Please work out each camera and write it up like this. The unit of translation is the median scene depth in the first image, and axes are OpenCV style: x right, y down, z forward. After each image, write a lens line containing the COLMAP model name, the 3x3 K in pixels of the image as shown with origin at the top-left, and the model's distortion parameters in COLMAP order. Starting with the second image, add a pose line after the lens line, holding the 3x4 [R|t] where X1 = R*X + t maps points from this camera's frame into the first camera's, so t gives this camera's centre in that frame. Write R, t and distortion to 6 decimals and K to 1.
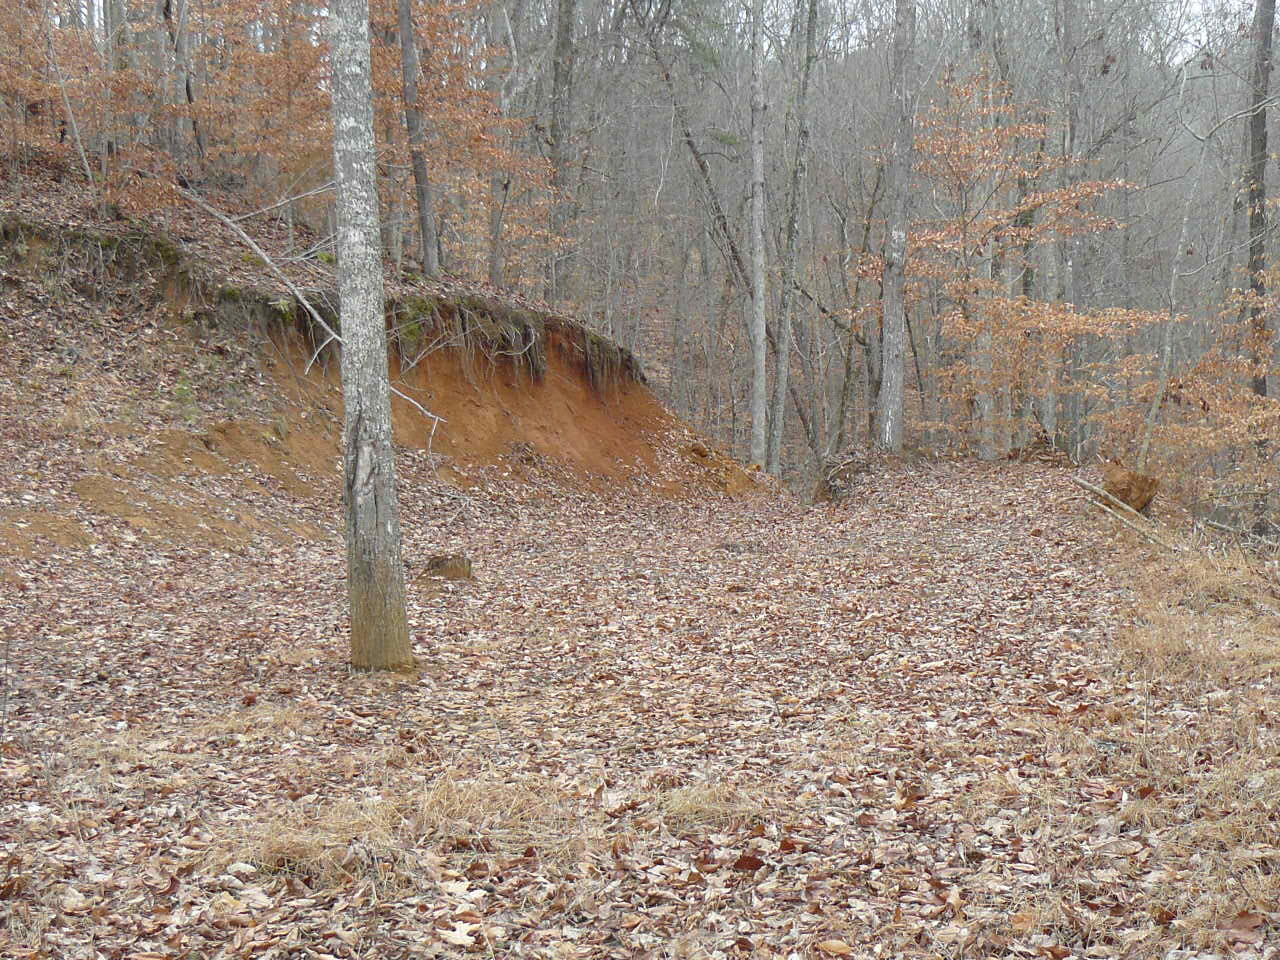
lens RADIAL K [[1967.7, 0, 639.3], [0, 1967.7, 479.9], [0, 0, 1]] dist [-0.152607, 0.000000]
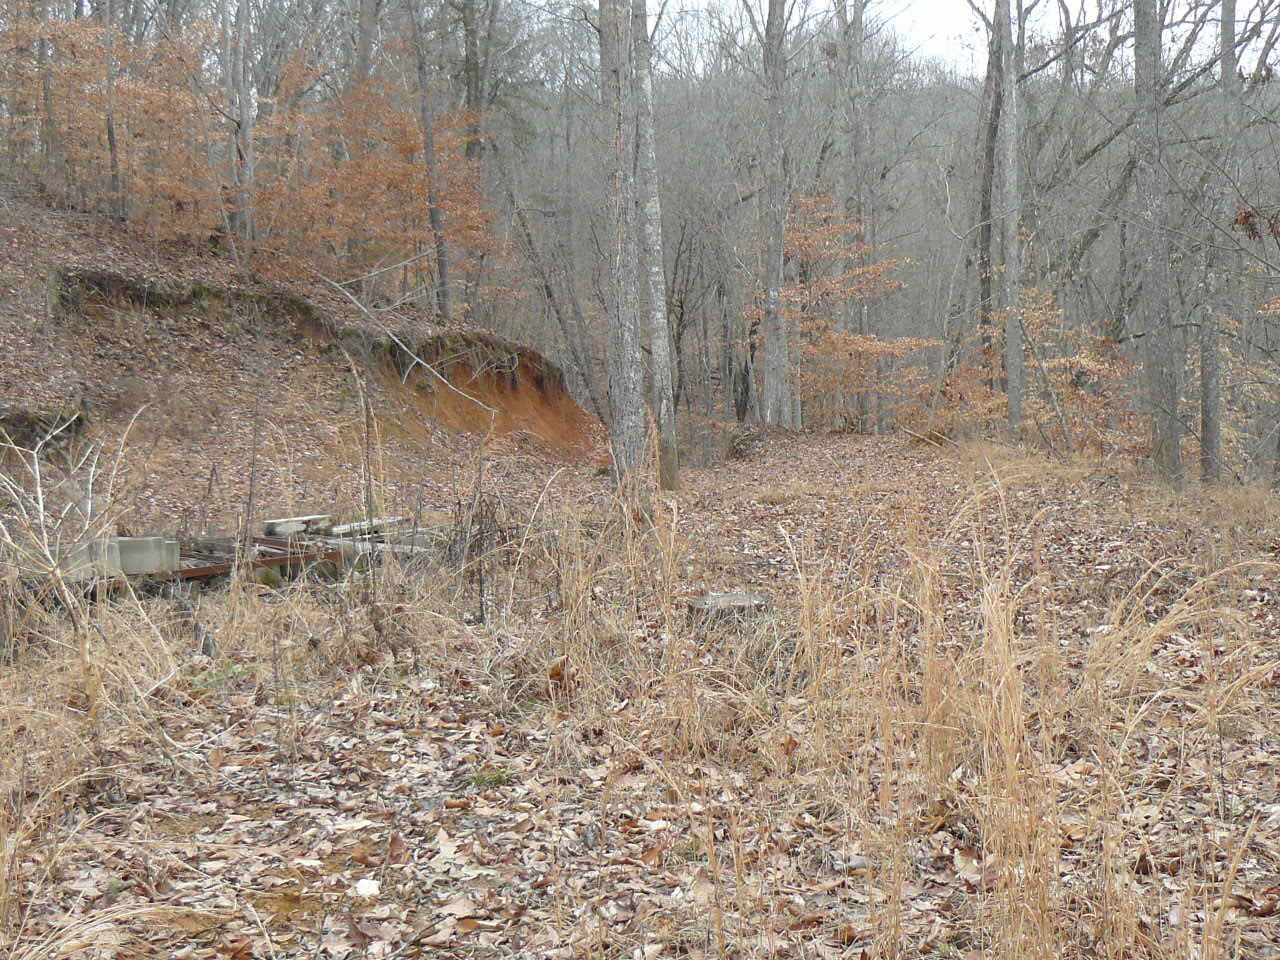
lens RADIAL K [[1967.7, 0, 640.4], [0, 1967.7, 479.9], [0, 0, 1]] dist [-0.152607, 0.000000]
pose [[0.989038, -0.017288, 0.146646, -0.207981], [0.019257, 0.999742, -0.012016, 0.043776], [-0.146401, 0.014708, 0.989116, -0.561653]]
